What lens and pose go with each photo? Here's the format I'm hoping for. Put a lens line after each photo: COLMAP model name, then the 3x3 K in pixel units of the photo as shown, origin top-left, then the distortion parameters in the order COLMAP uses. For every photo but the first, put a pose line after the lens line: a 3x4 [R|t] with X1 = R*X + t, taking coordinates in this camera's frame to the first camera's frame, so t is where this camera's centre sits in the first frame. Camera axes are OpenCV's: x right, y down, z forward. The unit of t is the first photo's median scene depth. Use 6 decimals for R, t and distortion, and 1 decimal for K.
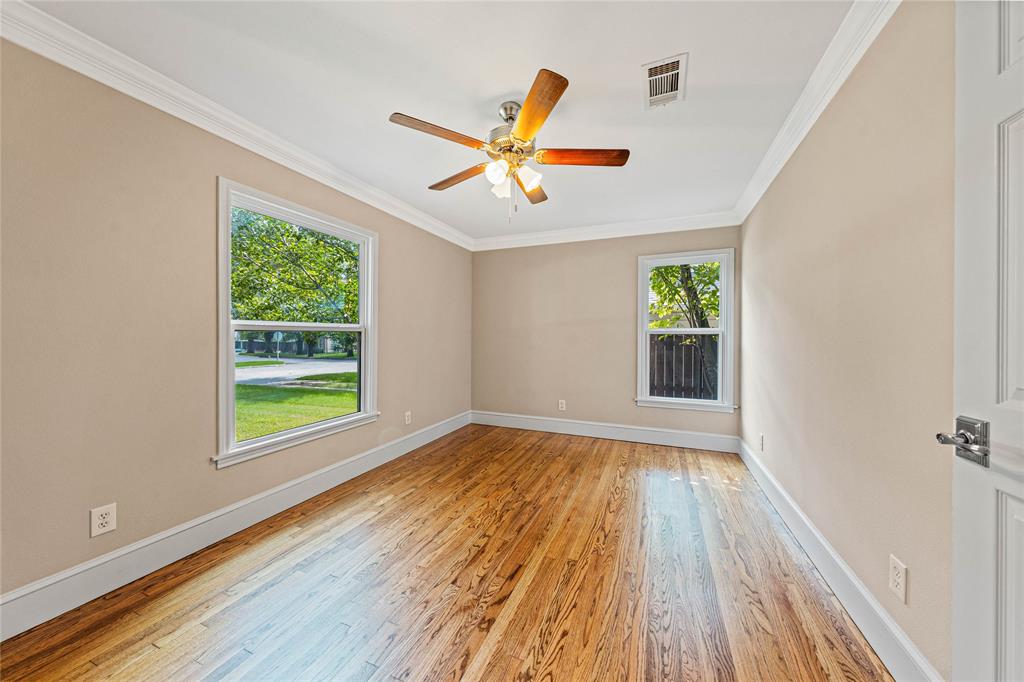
lens RADIAL K [[347.1, 0, 511.7], [0, 347.1, 338.4], [0, 0, 1]] dist [-0.002431, -0.000090]
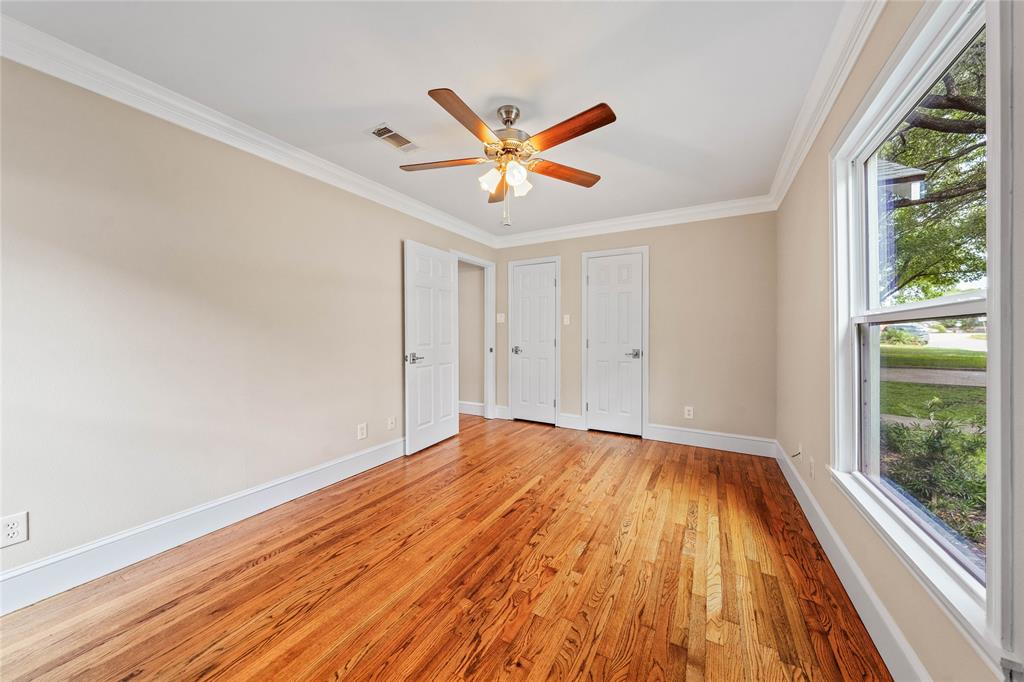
lens RADIAL K [[347.1, 0, 511.7], [0, 347.1, 338.4], [0, 0, 1]] dist [-0.002431, -0.000090]
pose [[-0.993478, -0.003646, 0.113967, -0.128527], [-0.002576, 0.999951, 0.009532, 0.002675], [-0.113996, 0.009177, -0.993439, 2.008925]]
